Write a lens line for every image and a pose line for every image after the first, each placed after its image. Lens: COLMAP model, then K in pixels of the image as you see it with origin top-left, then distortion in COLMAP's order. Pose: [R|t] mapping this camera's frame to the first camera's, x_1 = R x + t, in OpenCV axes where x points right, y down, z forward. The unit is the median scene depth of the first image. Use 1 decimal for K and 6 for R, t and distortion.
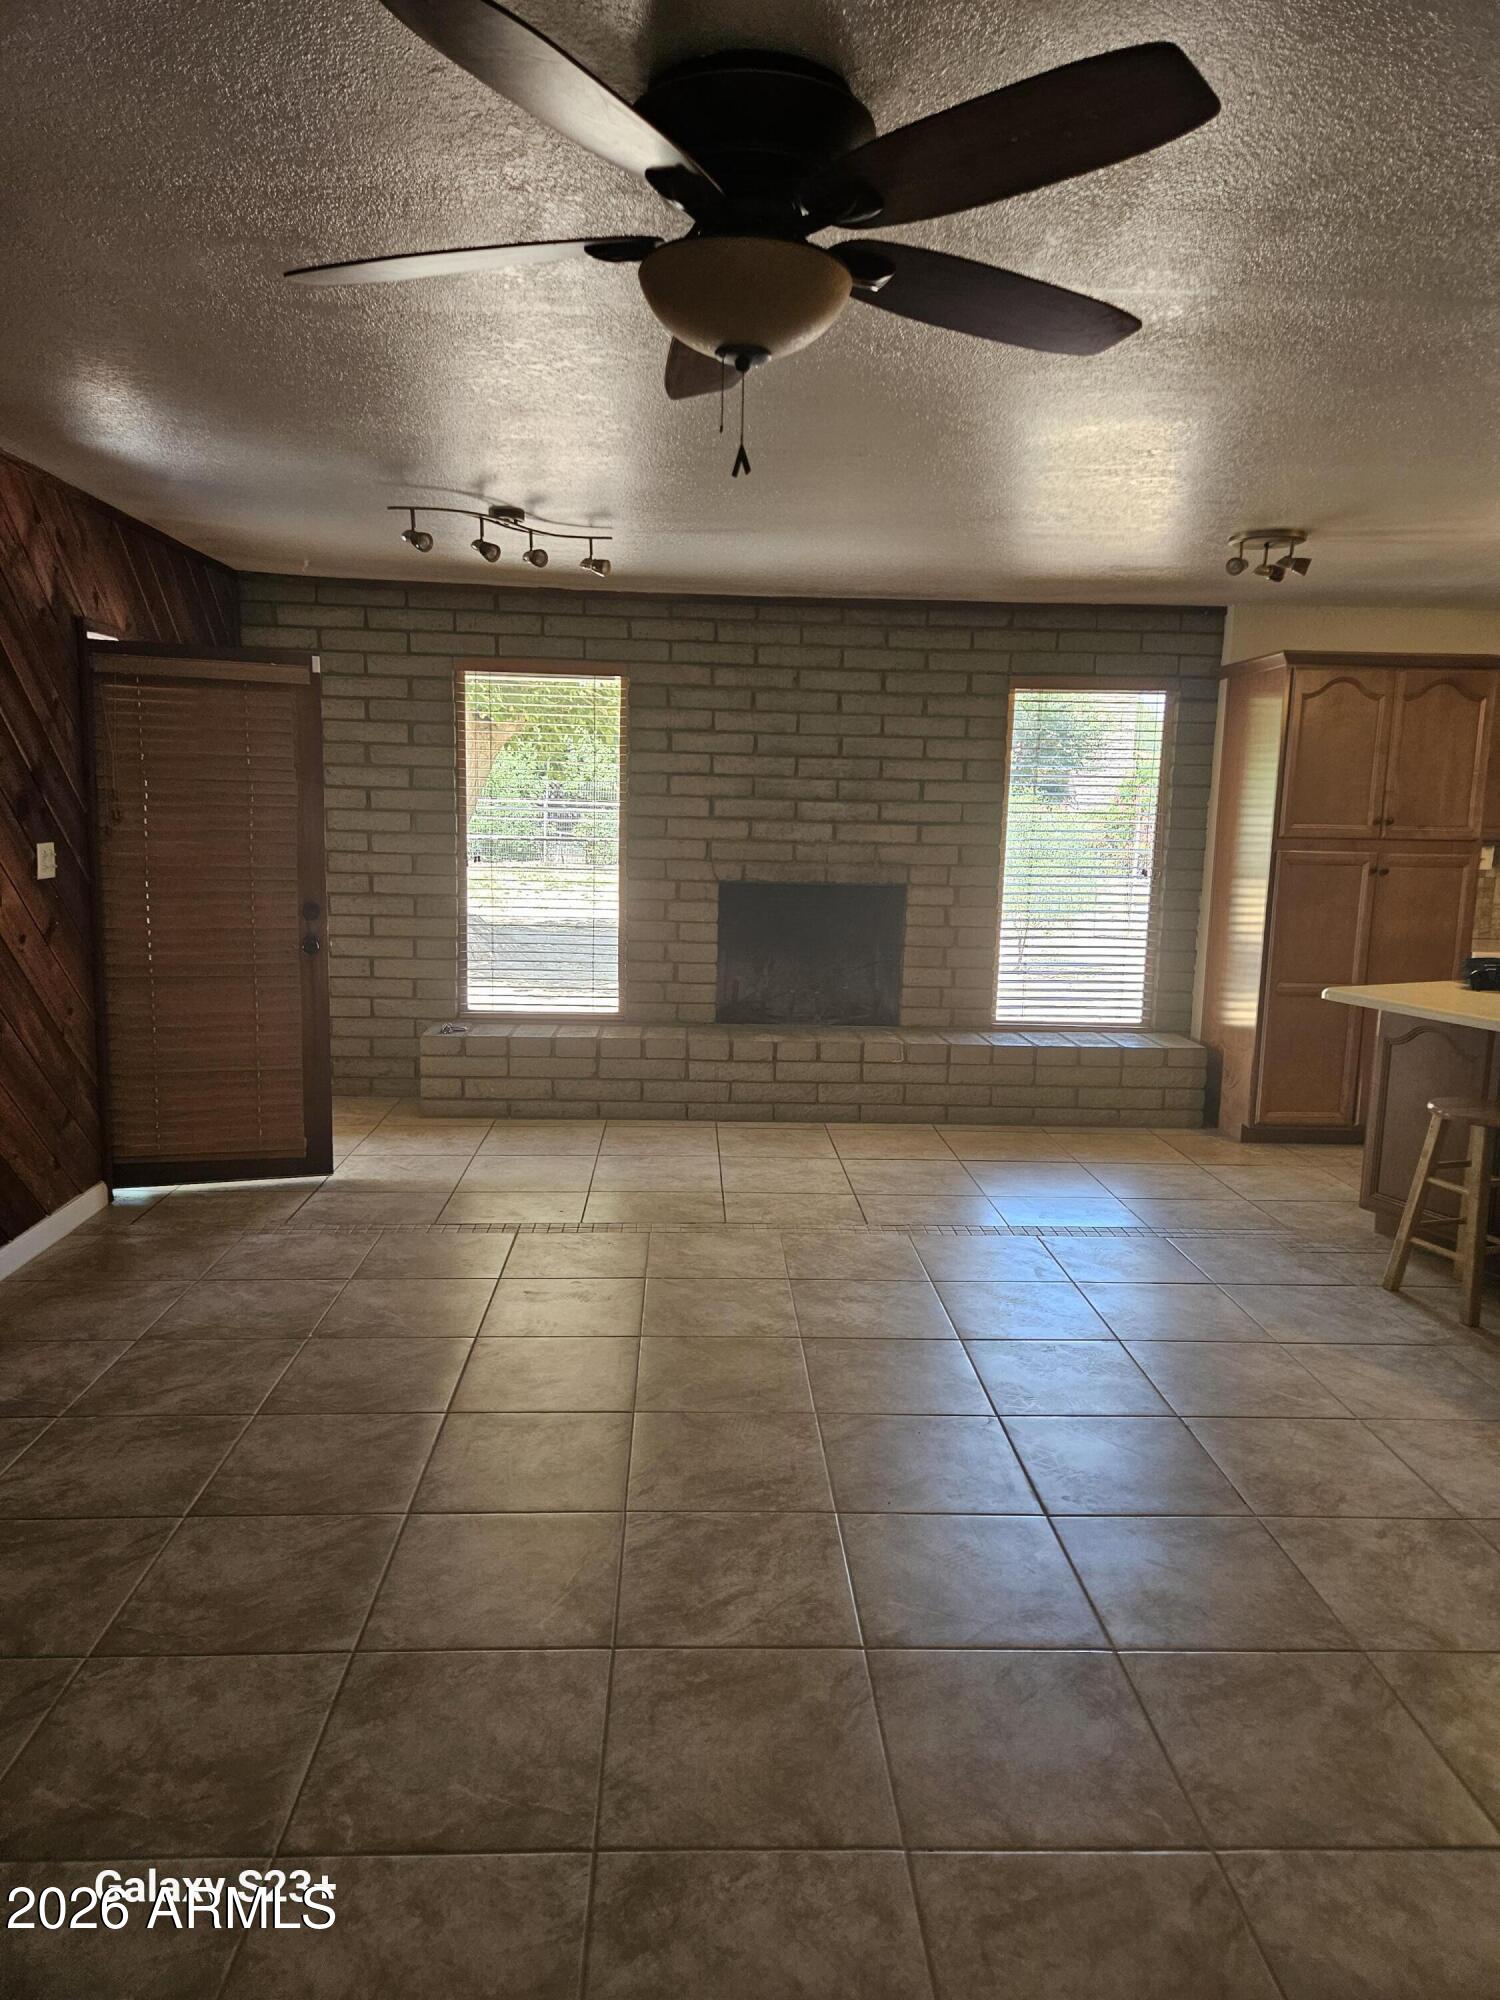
lens RADIAL K [[1343.1, 0, 747.8], [0, 1343.1, 1002.5], [0, 0, 1]] dist [0.037978, -0.007727]
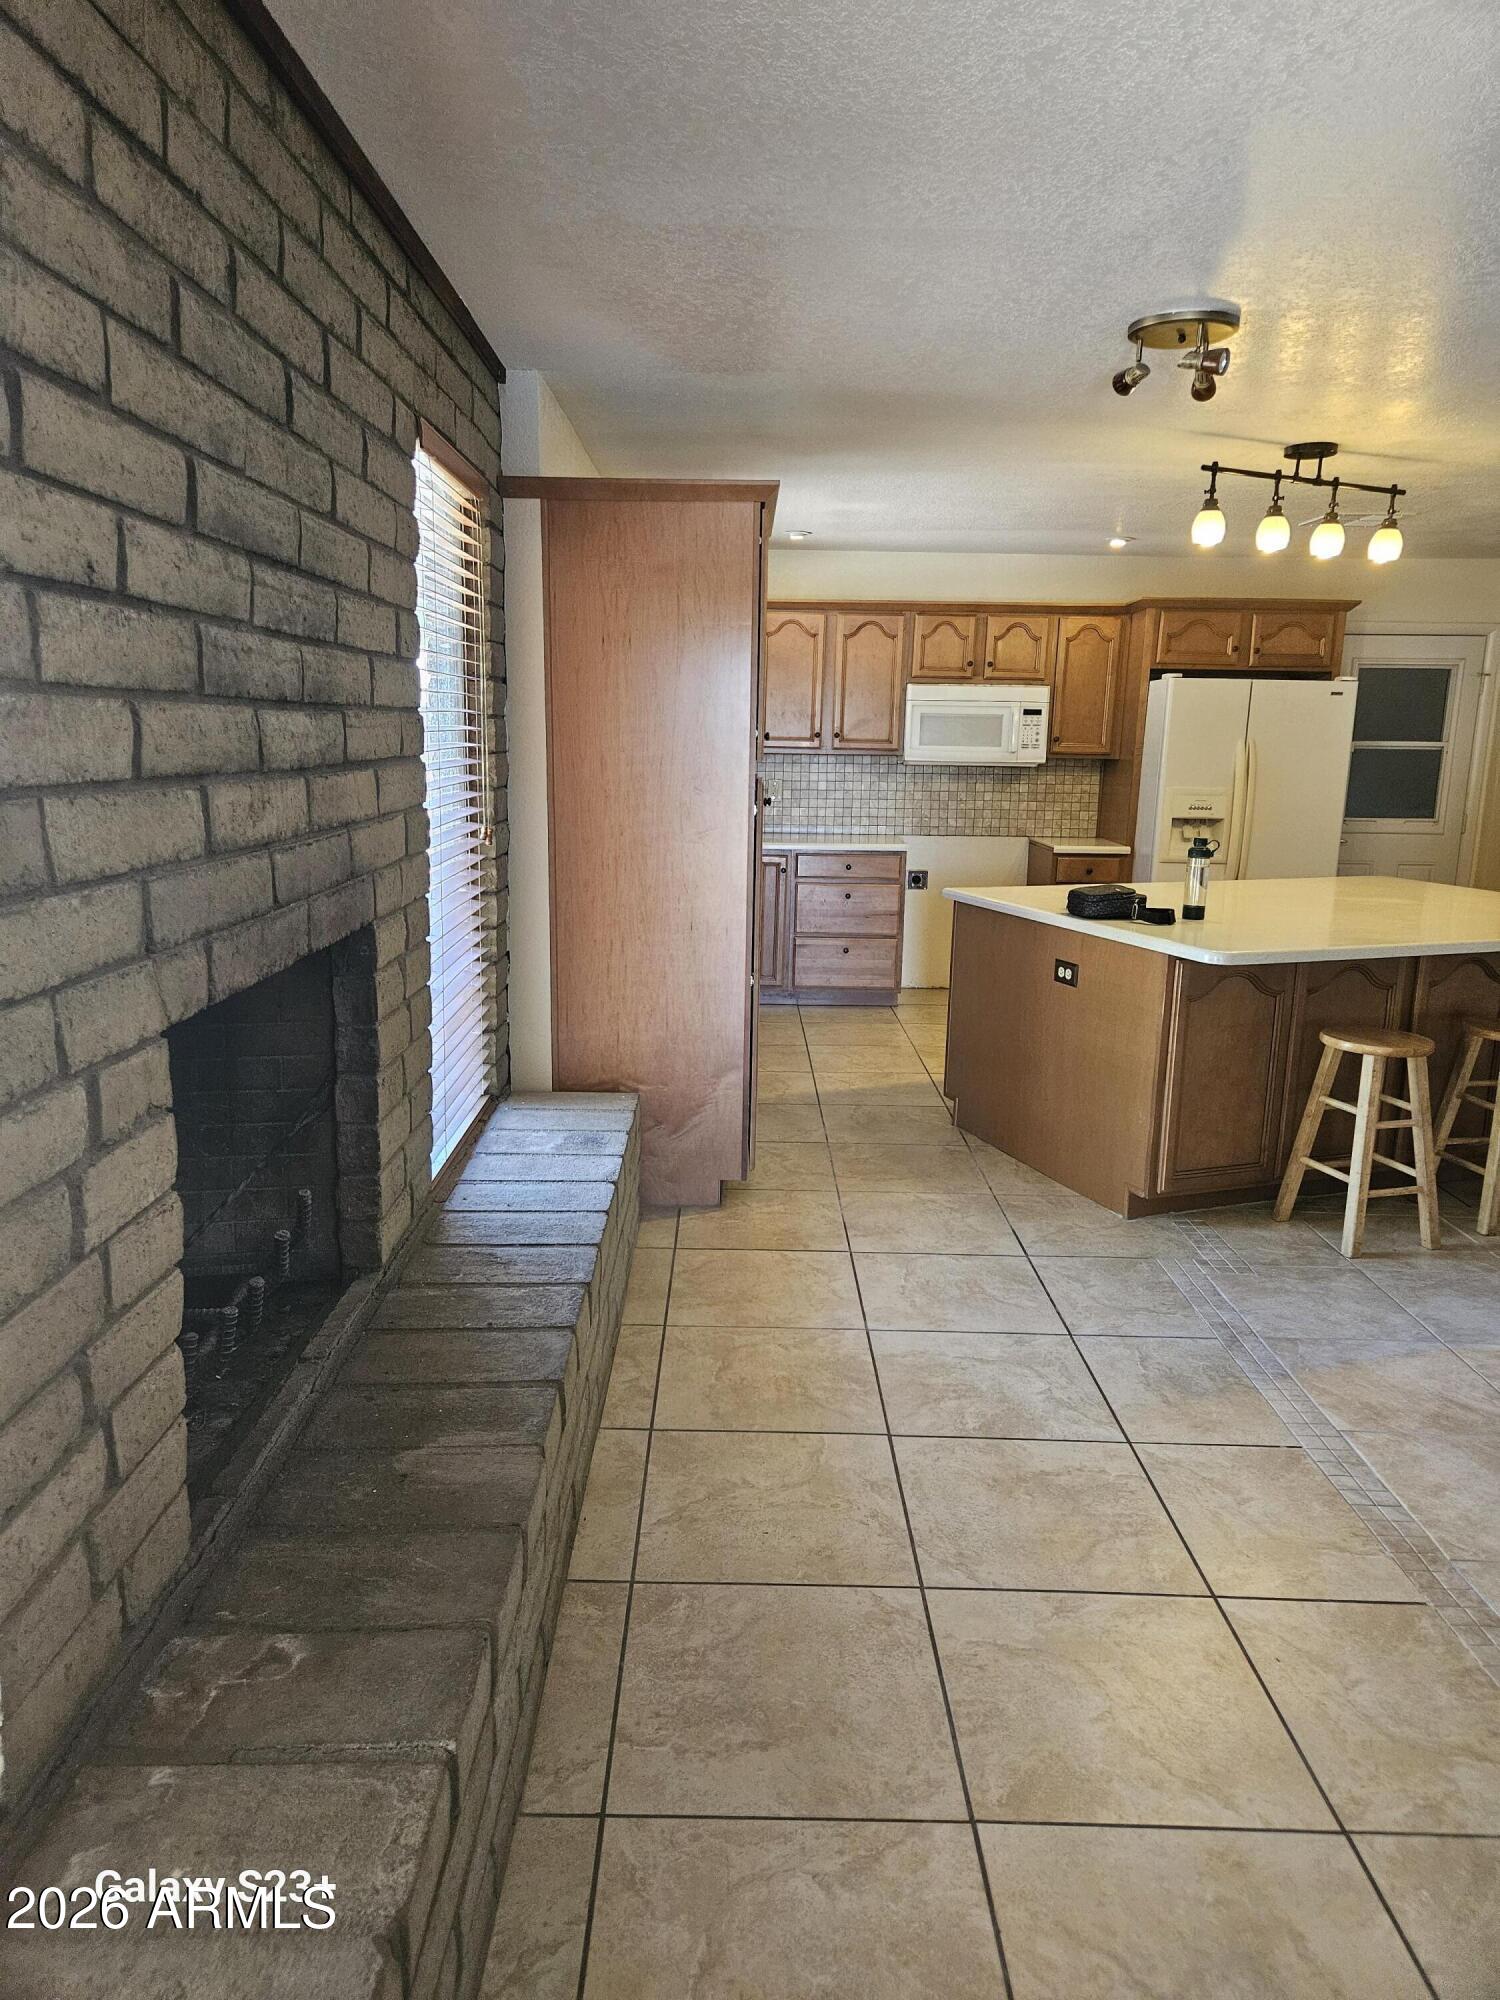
lens RADIAL K [[1343.1, 0, 747.9], [0, 1343.1, 989.2], [0, 0, 1]] dist [0.037978, -0.007727]
pose [[0.037607, -0.214512, 0.975997, -0.267801], [0.131515, 0.969255, 0.207963, -0.138298], [-0.990601, 0.120537, 0.064662, 0.885483]]
